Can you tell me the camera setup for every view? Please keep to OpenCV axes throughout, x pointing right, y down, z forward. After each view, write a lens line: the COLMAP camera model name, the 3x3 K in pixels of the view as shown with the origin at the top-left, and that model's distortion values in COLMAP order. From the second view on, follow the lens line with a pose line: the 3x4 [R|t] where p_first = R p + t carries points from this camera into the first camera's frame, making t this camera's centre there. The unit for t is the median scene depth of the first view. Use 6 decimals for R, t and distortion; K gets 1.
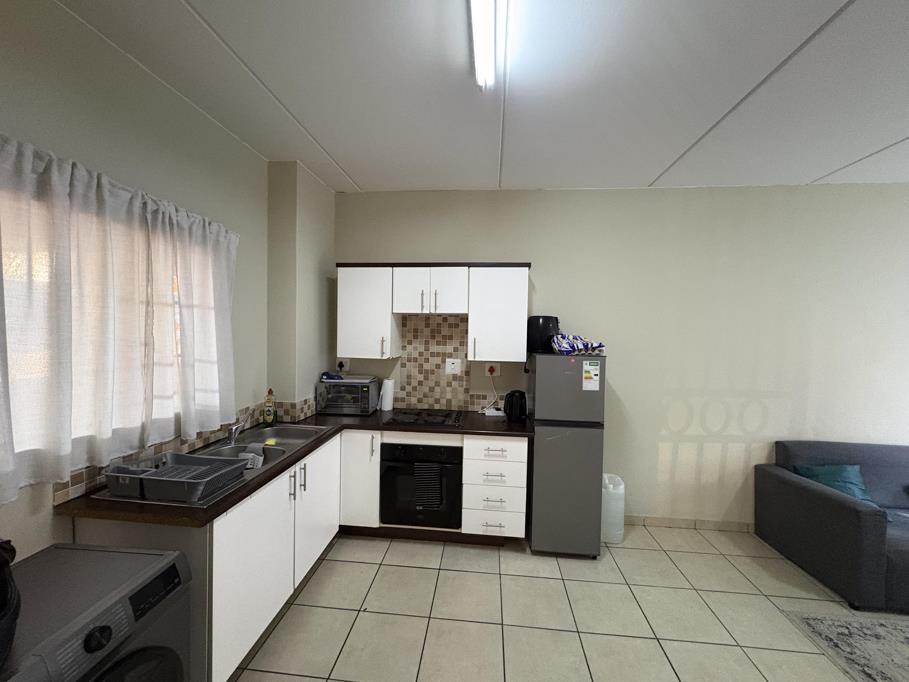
lens RADIAL K [[361.2, 0, 454.5], [0, 361.2, 341.0], [0, 0, 1]] dist [0.001781, 0.000081]
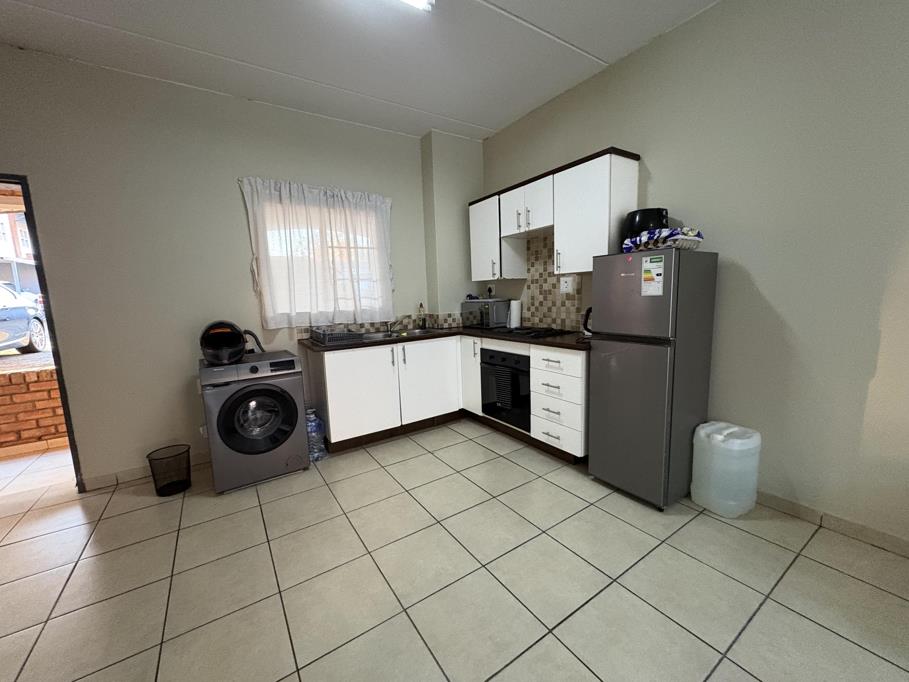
lens RADIAL K [[361.2, 0, 454.5], [0, 361.2, 341.0], [0, 0, 1]] dist [0.001781, 0.000081]
pose [[0.626781, 0.060085, -0.776875, 0.673839], [0.026579, 0.994794, 0.098383, 0.137379], [0.778742, -0.082313, 0.621921, 0.180123]]
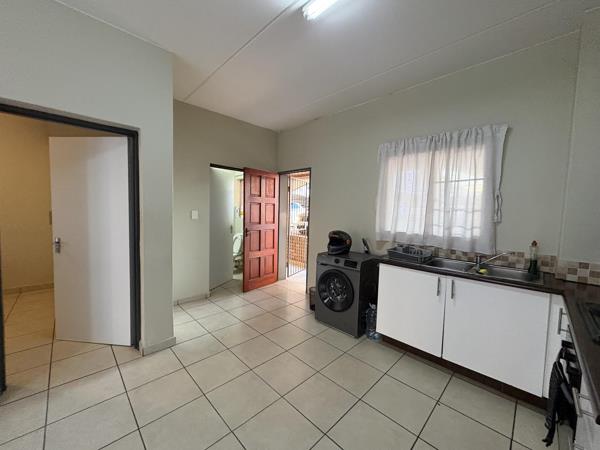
lens RADIAL K [[238.4, 0, 300.0], [0, 238.4, 225.0], [0, 0, 1]] dist [0.001781, 0.000081]
pose [[-0.639591, 0.008664, -0.768666, 0.546025], [-0.063666, 0.995904, 0.064201, 0.075881], [0.766074, 0.090001, -0.636420, 0.857032]]
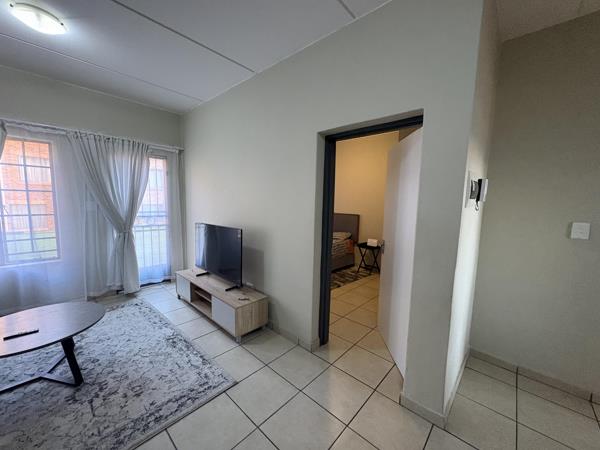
lens RADIAL K [[238.4, 0, 300.0], [0, 238.4, 225.0], [0, 0, 1]] dist [0.001781, 0.000081]
pose [[-0.796895, -0.100032, 0.595779, 0.145609], [-0.021477, 0.990263, 0.137540, 0.048539], [-0.603736, 0.096810, -0.791284, 0.591496]]
